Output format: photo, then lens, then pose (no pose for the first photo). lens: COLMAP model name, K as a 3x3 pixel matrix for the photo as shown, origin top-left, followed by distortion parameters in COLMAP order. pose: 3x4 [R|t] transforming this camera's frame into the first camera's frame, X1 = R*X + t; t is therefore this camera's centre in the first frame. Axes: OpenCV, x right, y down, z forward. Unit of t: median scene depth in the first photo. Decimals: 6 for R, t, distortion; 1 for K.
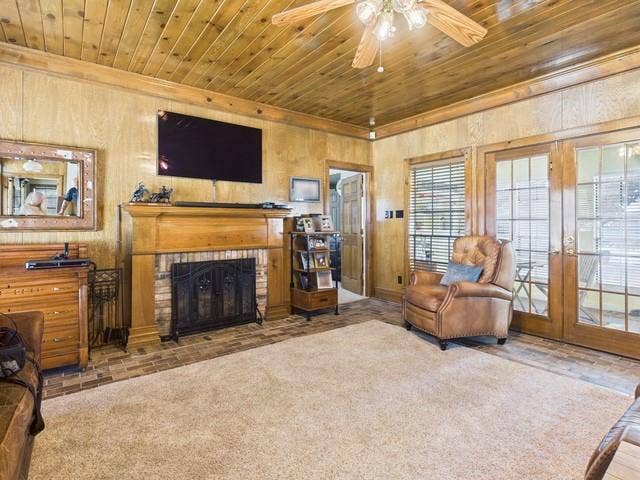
lens RADIAL K [[335.8, 0, 318.8], [0, 335.8, 223.9], [0, 0, 1]] dist [0.000747, 0.000188]
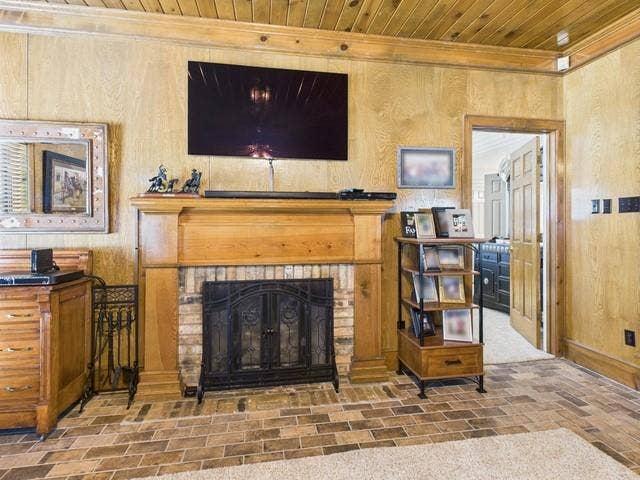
lens RADIAL K [[335.8, 0, 318.8], [0, 335.8, 223.9], [0, 0, 1]] dist [0.000747, 0.000188]
pose [[0.890279, 0.001514, -0.455412, 0.075235], [-0.001552, 0.999999, 0.000292, -0.000595], [0.455412, 0.000447, 0.890281, 0.446945]]
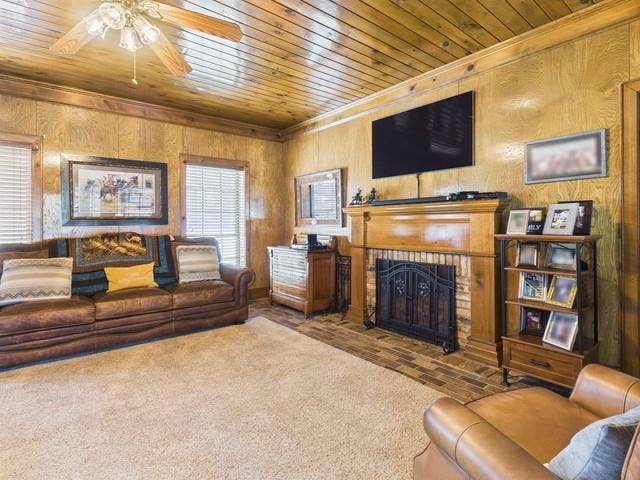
lens RADIAL K [[335.8, 0, 318.8], [0, 335.8, 223.9], [0, 0, 1]] dist [0.000747, 0.000188]
pose [[0.043666, 0.003155, -0.999041, 0.578226], [0.007369, 0.999967, 0.003480, 0.000865], [0.999019, -0.007514, 0.043641, 0.686462]]
